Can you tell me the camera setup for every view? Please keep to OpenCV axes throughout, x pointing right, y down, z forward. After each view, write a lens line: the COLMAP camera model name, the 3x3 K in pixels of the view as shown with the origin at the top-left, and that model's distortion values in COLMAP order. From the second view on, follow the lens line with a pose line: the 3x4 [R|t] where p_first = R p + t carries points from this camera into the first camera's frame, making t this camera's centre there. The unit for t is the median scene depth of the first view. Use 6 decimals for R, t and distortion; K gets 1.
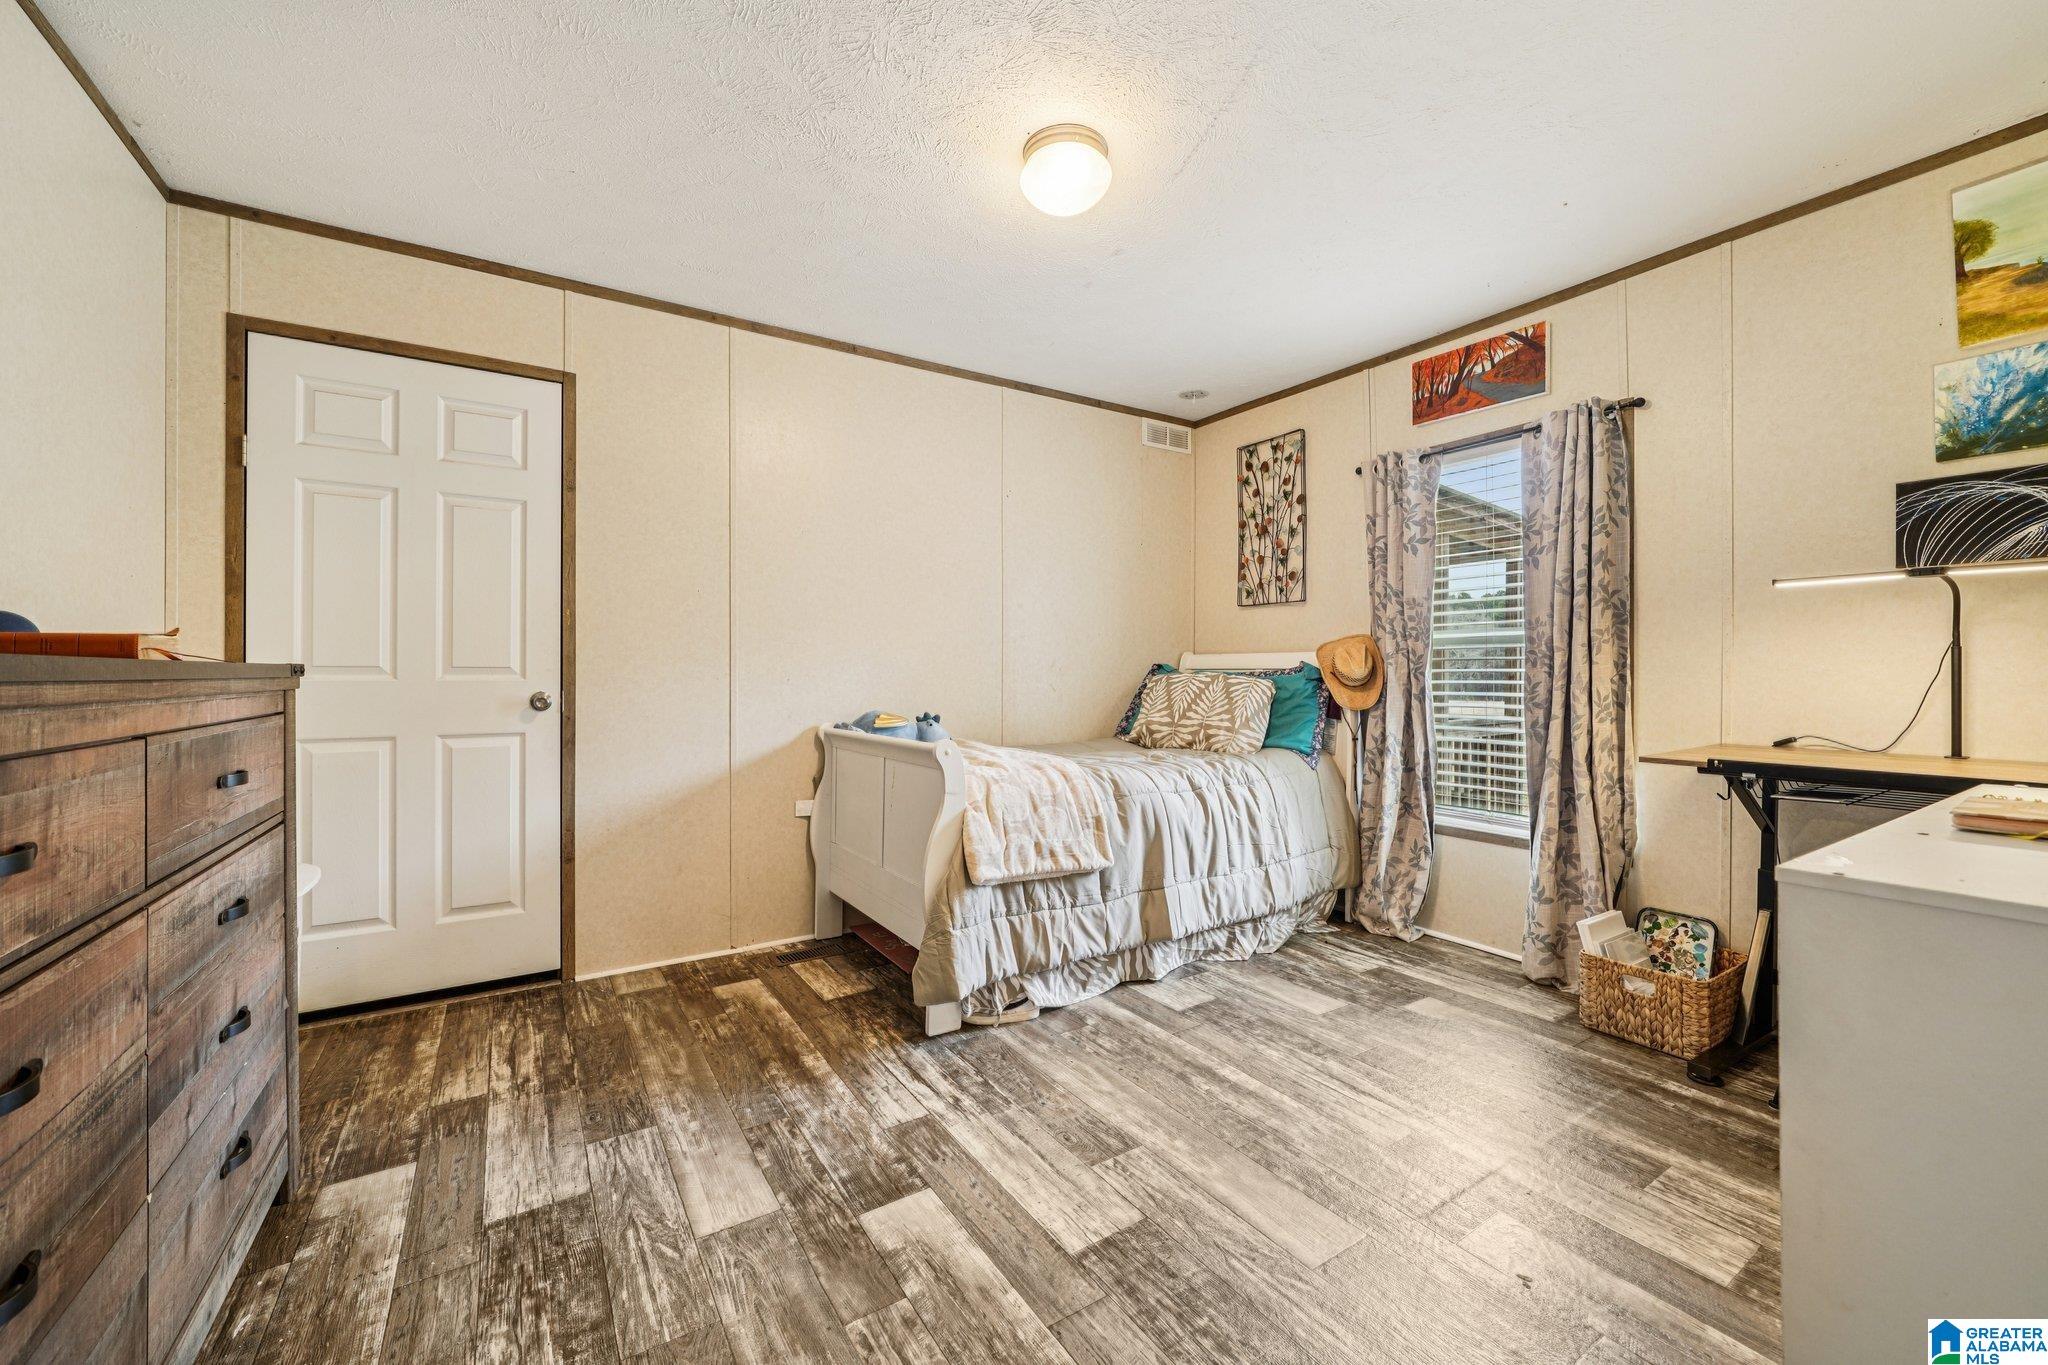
lens RADIAL K [[804.3, 0, 1034.5], [0, 804.3, 668.9], [0, 0, 1]] dist [0.002004, 0.000289]
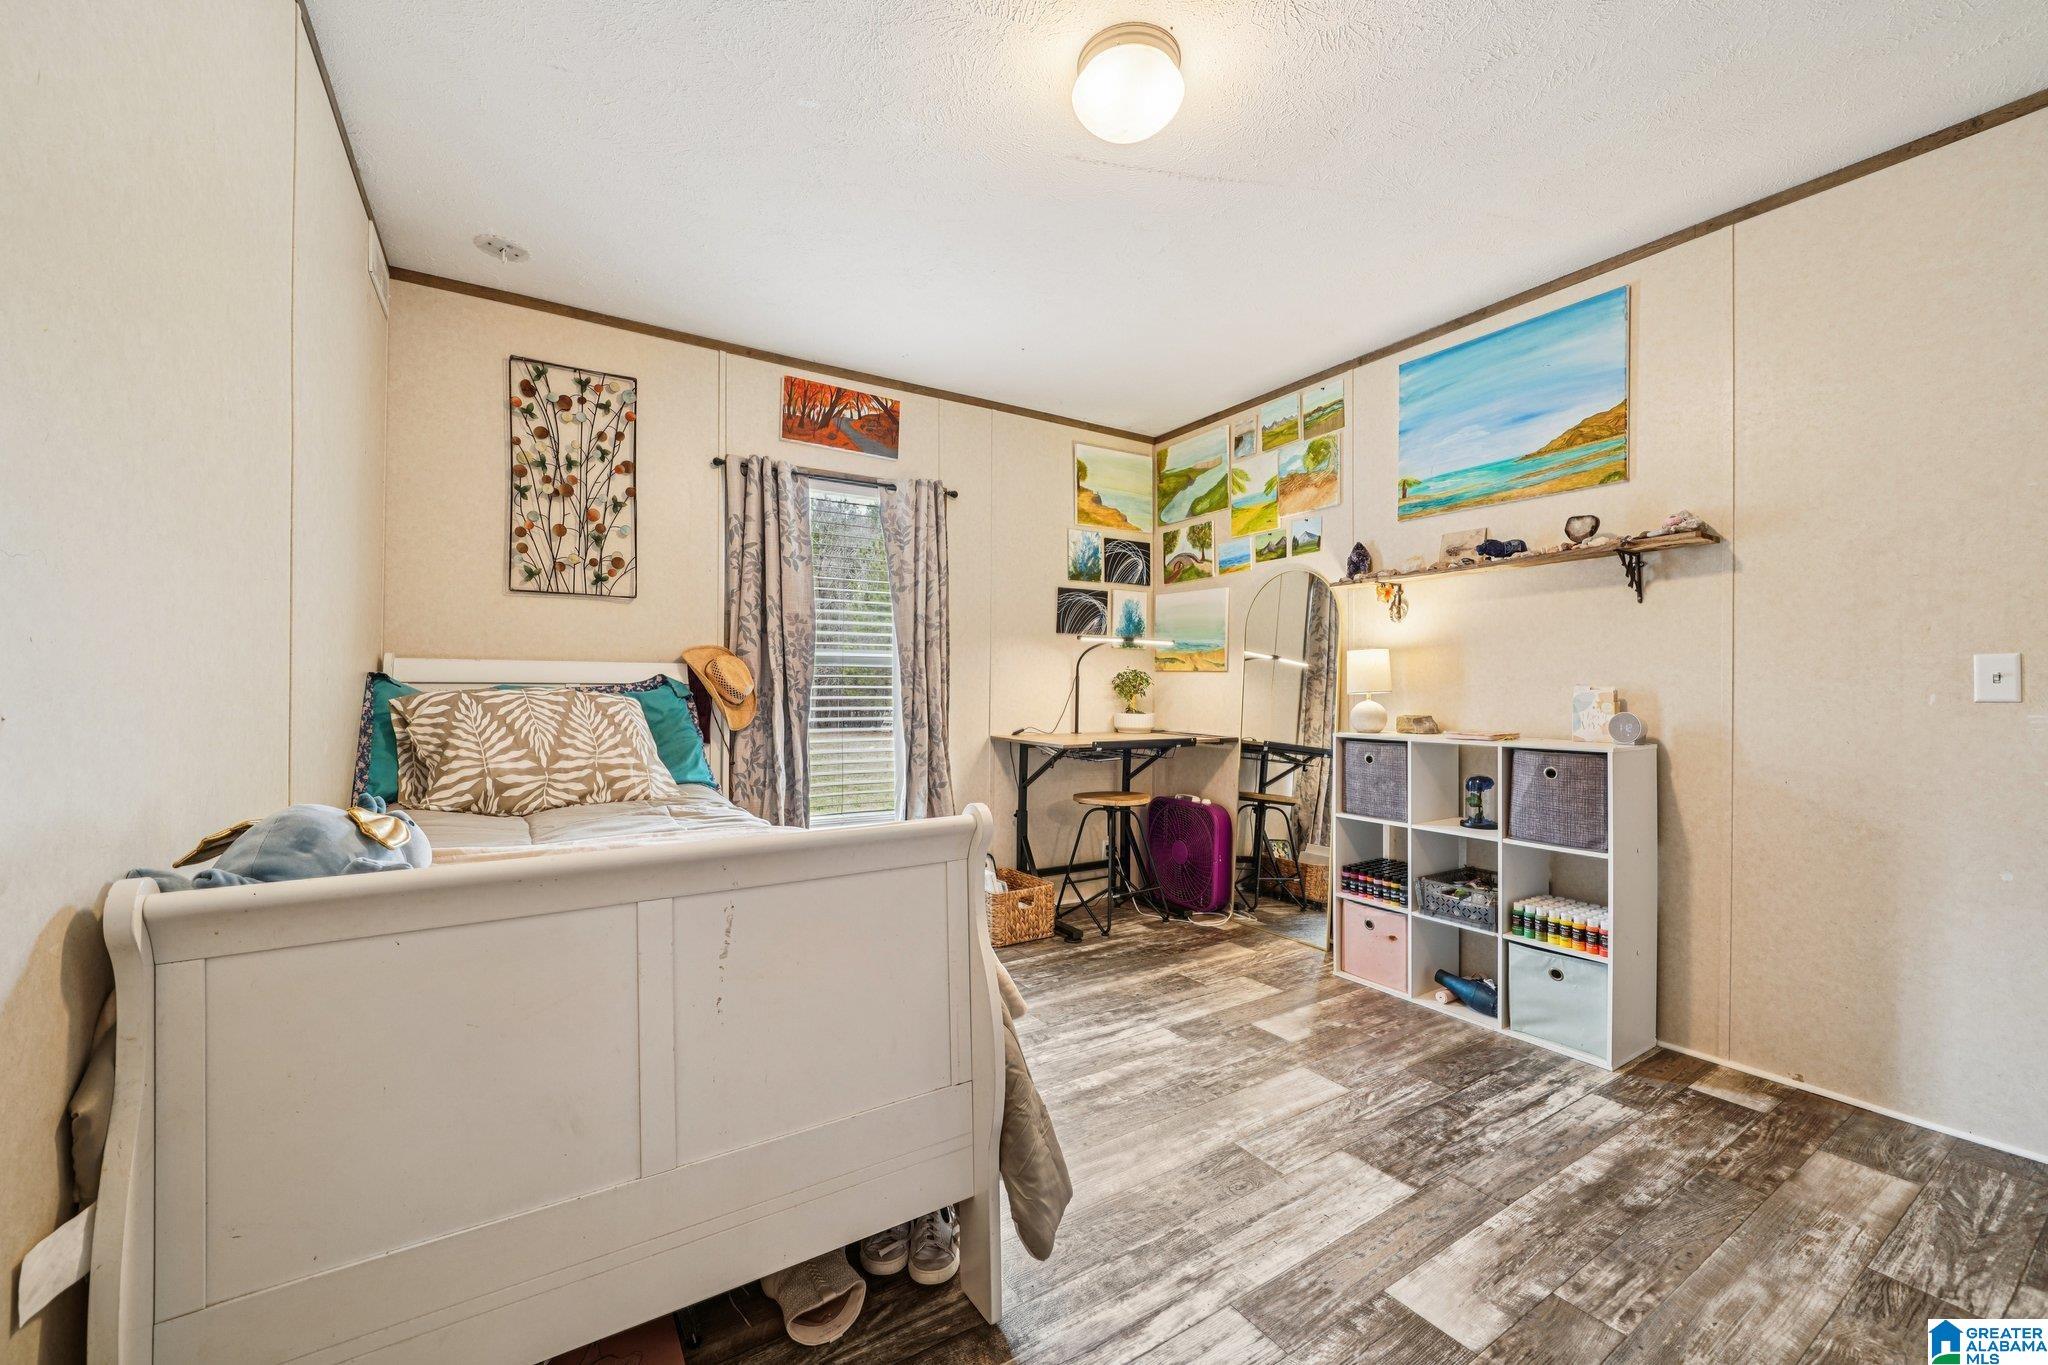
lens RADIAL K [[804.3, 0, 1014.4], [0, 804.3, 681.8], [0, 0, 1]] dist [0.002004, 0.000289]
pose [[0.017400, 0.009990, 0.999799, -0.539204], [-0.004964, 0.999939, -0.009905, 0.004454], [-0.999836, -0.004790, 0.017448, 0.745410]]
